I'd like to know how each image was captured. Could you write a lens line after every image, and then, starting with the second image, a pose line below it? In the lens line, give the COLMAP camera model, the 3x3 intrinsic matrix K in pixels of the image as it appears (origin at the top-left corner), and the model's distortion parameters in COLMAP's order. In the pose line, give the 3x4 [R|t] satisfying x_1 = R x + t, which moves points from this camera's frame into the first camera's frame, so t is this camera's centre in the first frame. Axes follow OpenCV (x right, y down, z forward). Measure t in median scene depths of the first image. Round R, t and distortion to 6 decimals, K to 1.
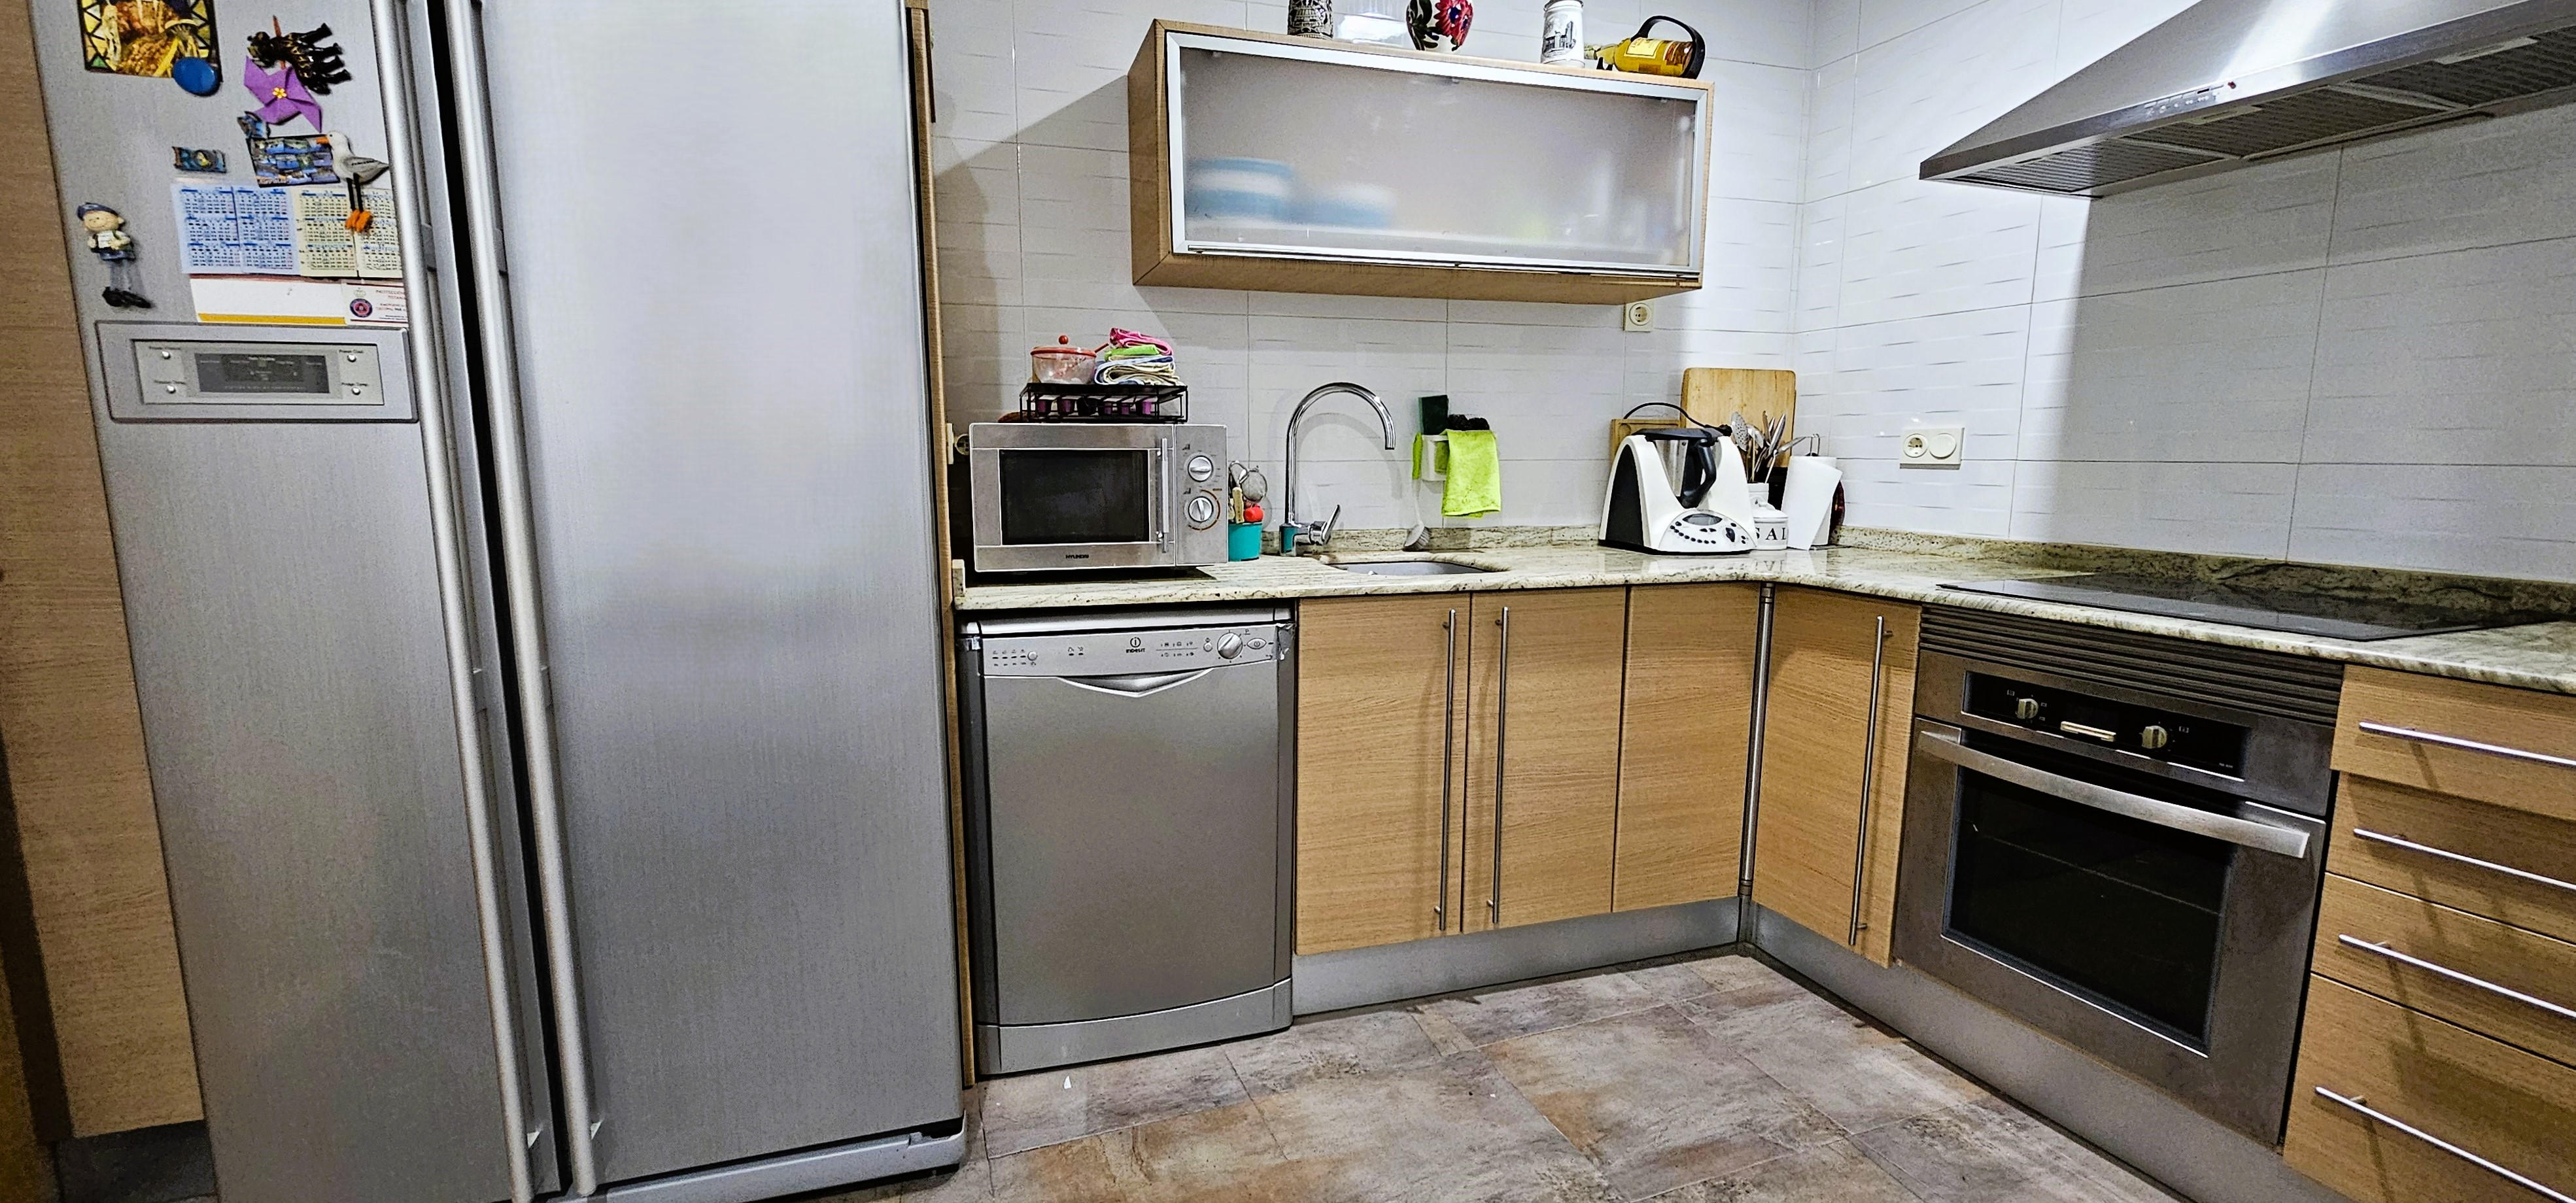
lens RADIAL K [[1058.5, 0, 1176.8], [0, 1058.5, 589.4], [0, 0, 1]] dist [-0.001270, -0.001126]
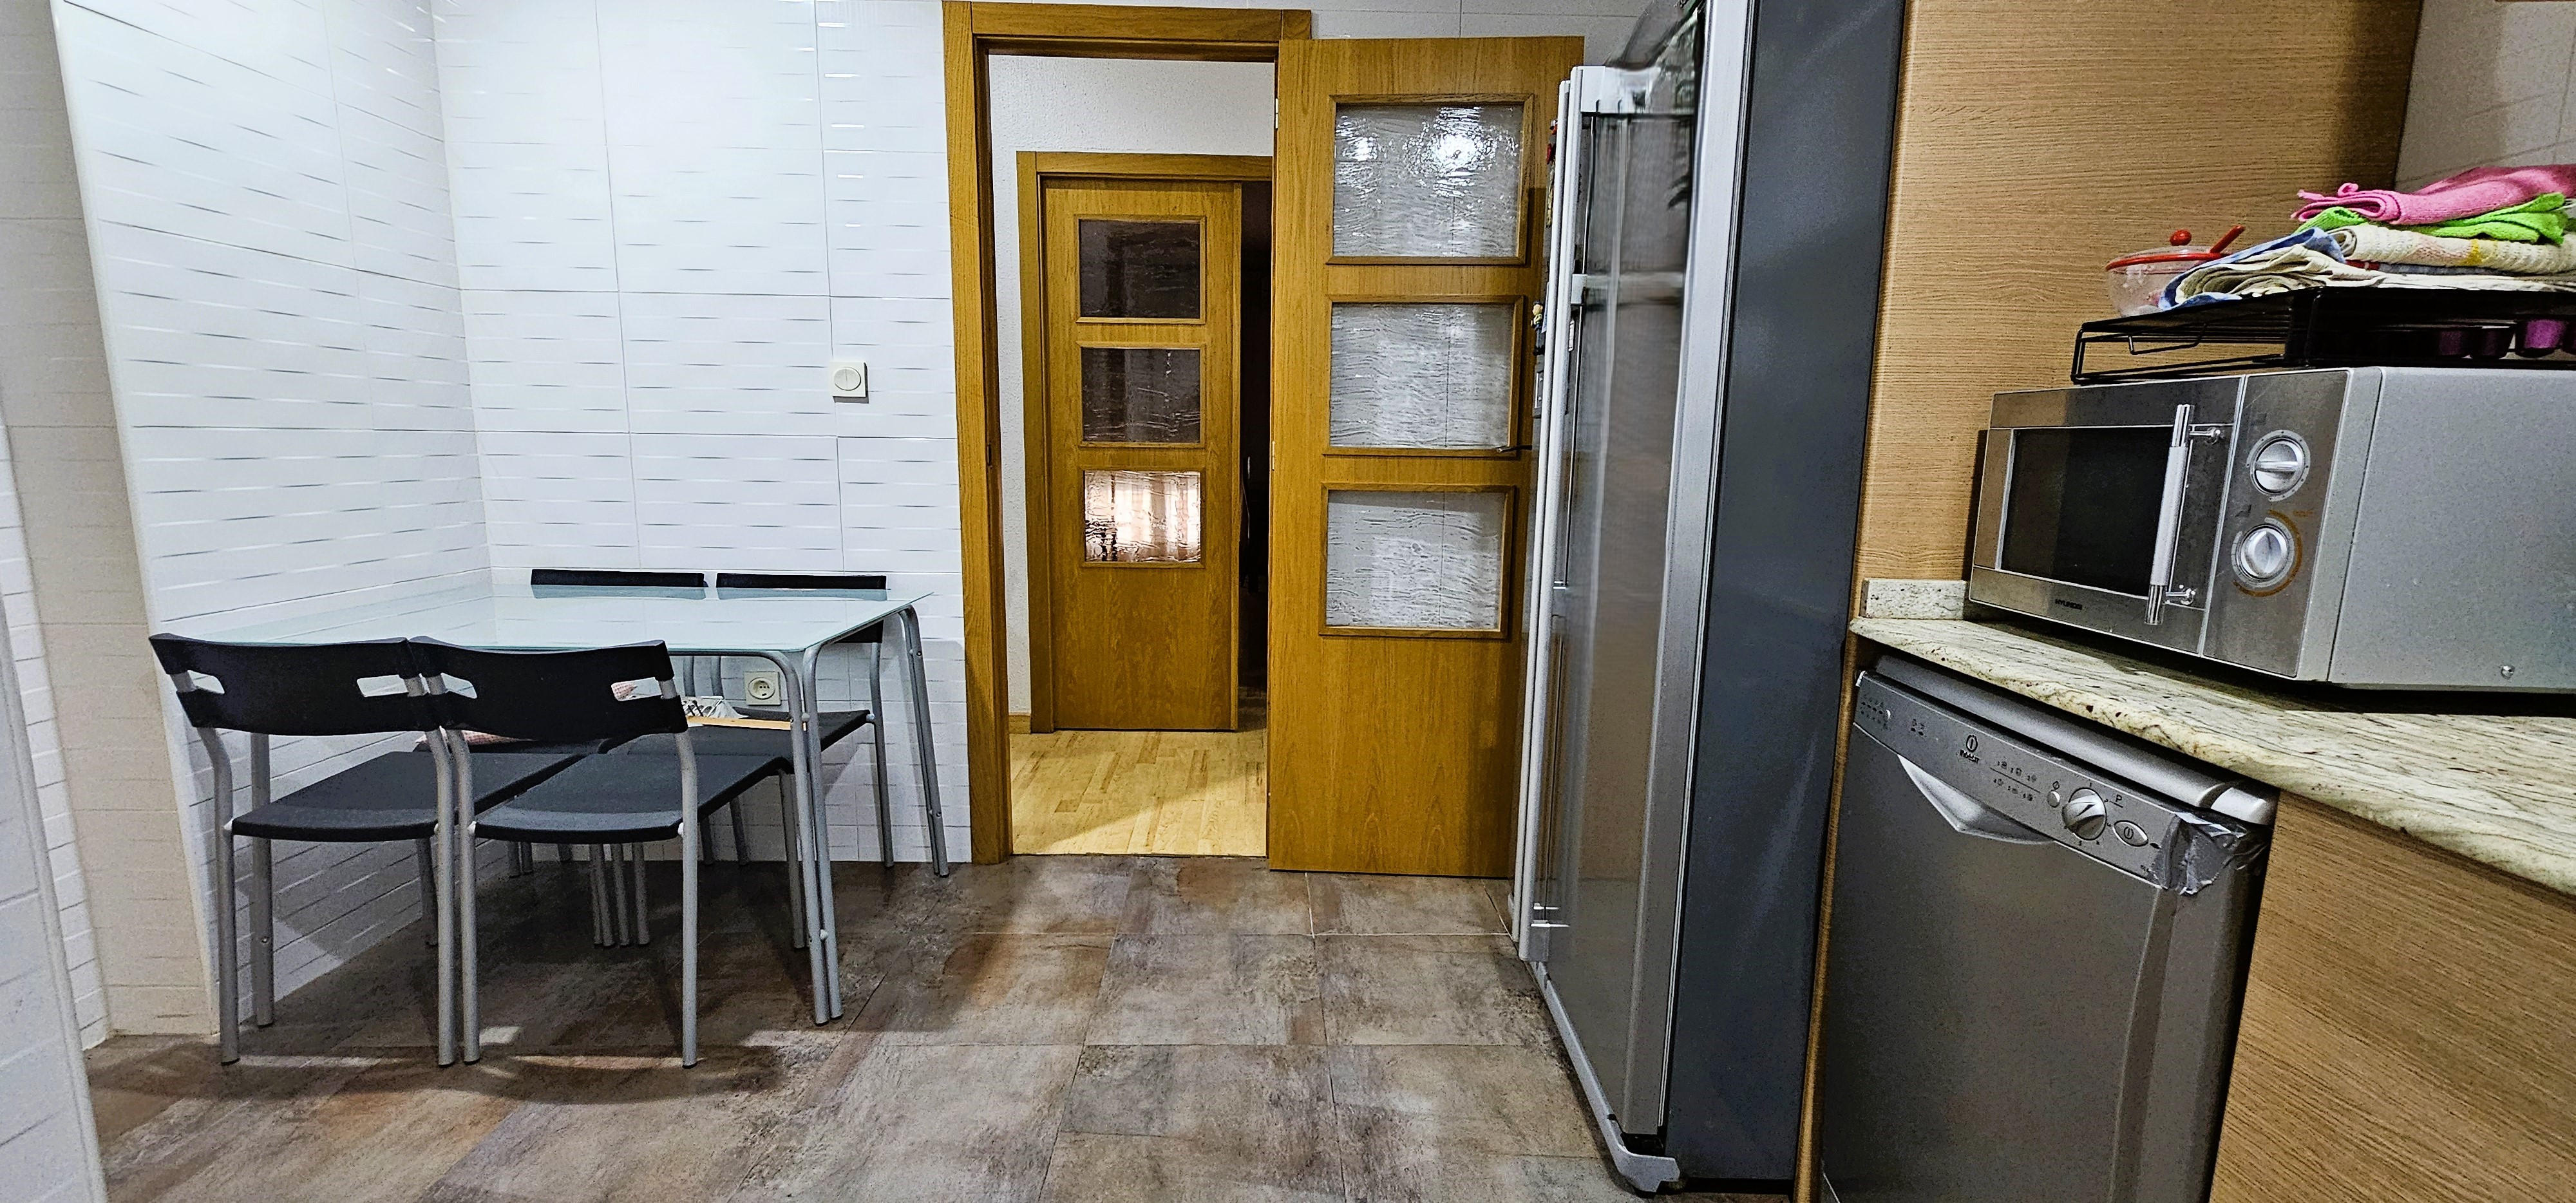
lens RADIAL K [[1058.7, 0, 1286.1], [0, 1058.7, 605.6], [0, 0, 1]] dist [-0.001270, -0.001126]
pose [[-0.261815, 0.146943, -0.953866, 1.152877], [-0.157766, 0.968531, 0.192505, -0.147850], [0.952136, 0.200888, -0.230393, 1.379196]]
